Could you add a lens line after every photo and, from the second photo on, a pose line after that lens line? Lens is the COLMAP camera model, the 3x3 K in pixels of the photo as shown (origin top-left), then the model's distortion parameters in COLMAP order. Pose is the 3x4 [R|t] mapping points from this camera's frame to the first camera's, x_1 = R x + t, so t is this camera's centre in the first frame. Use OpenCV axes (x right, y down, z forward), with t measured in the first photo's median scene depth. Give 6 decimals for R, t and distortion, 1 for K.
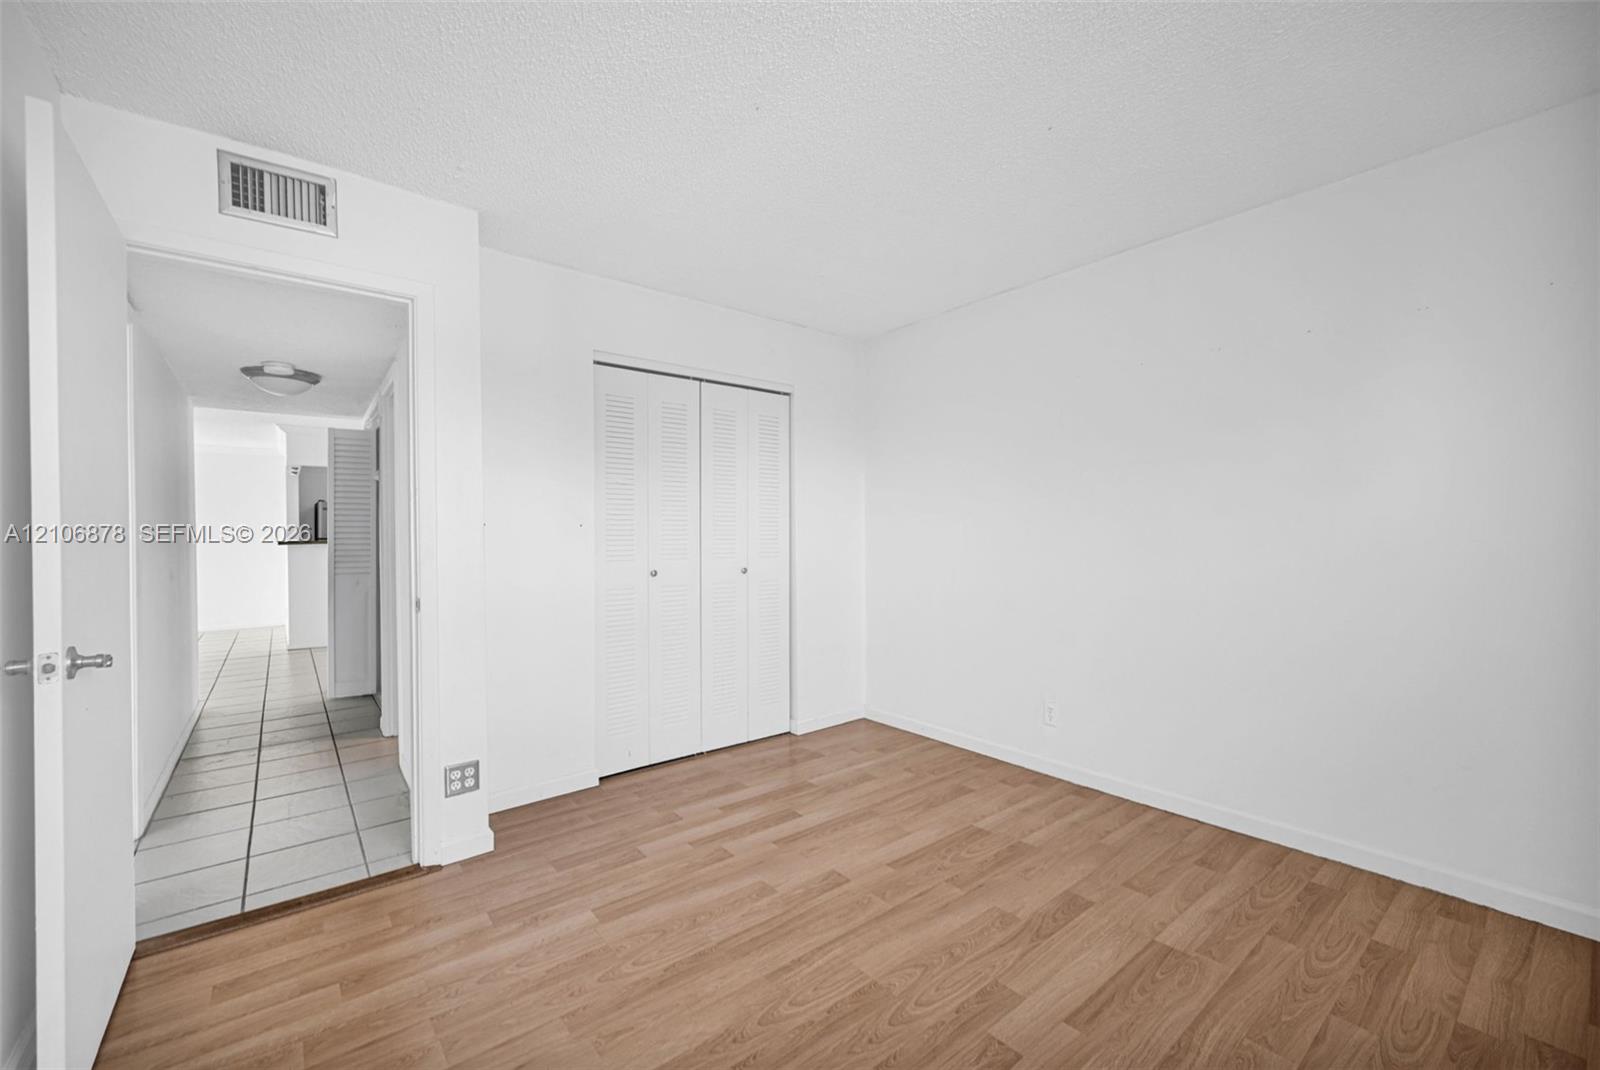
lens RADIAL K [[656.1, 0, 791.6], [0, 656.1, 532.0], [0, 0, 1]] dist [-0.000305, 0.000438]
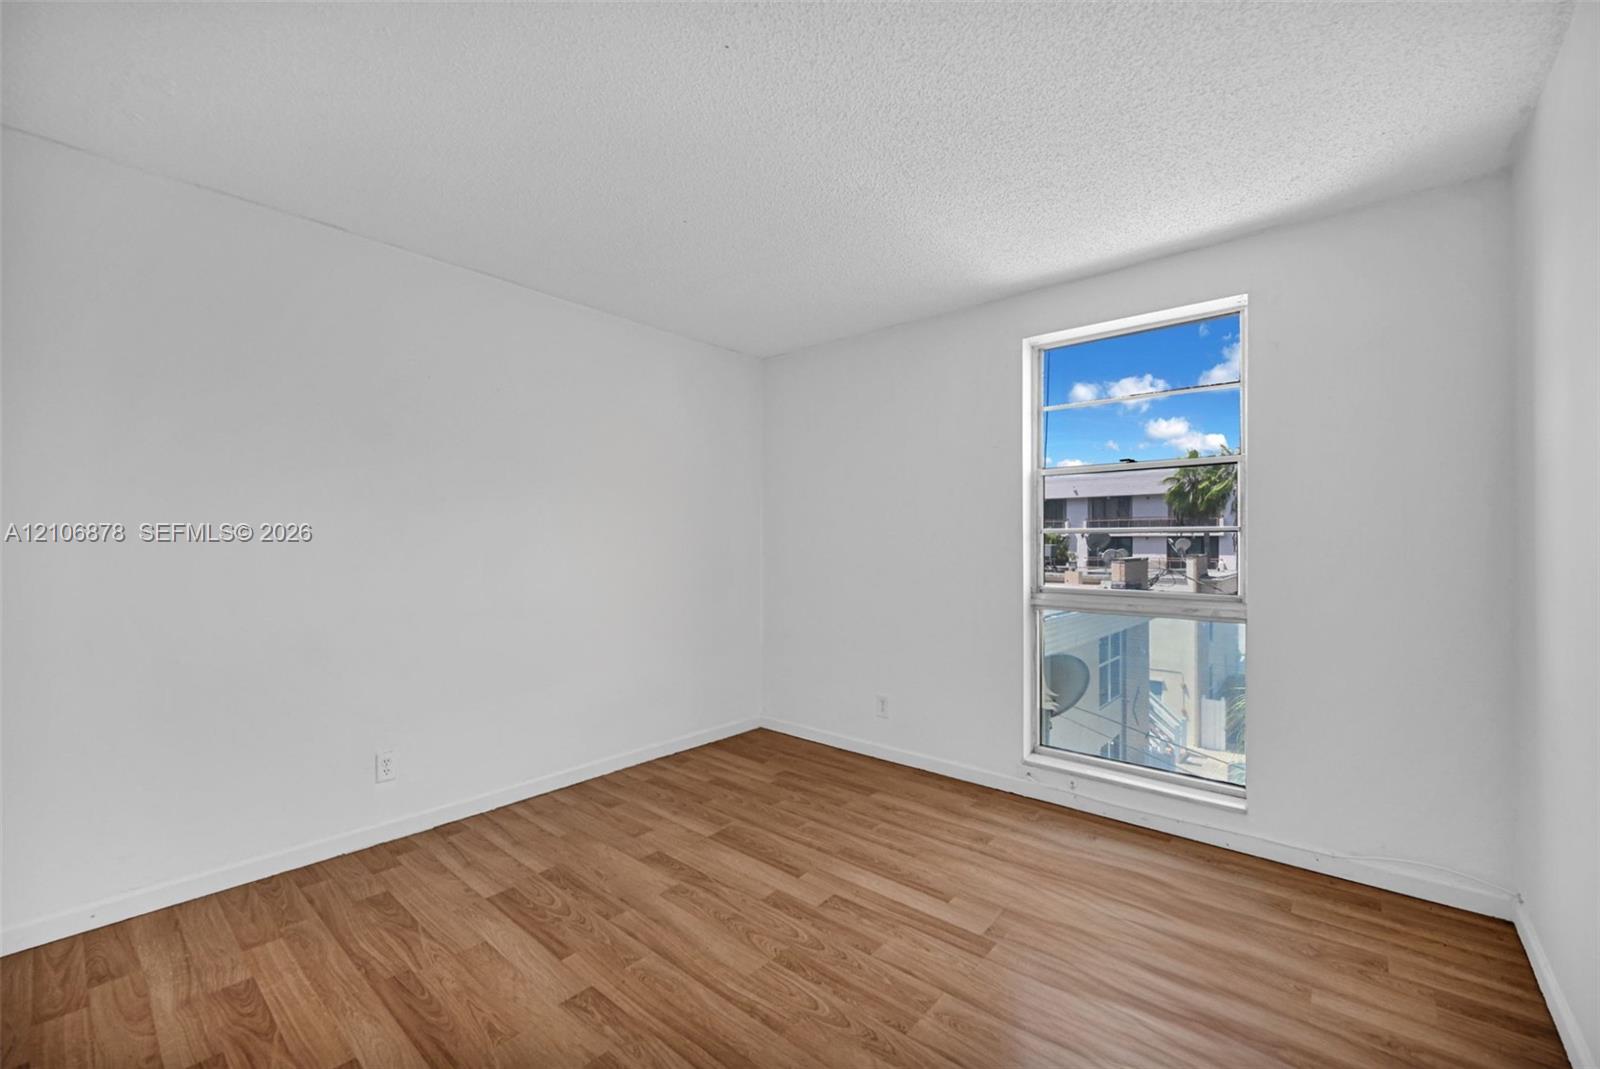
lens RADIAL K [[656.1, 0, 789.4], [0, 656.1, 545.6], [0, 0, 1]] dist [-0.000305, 0.000438]
pose [[-0.186981, 0.006362, 0.982343, -0.719895], [-0.003568, 0.999968, -0.007155, -0.009259], [-0.982357, -0.004843, -0.186952, 0.869523]]
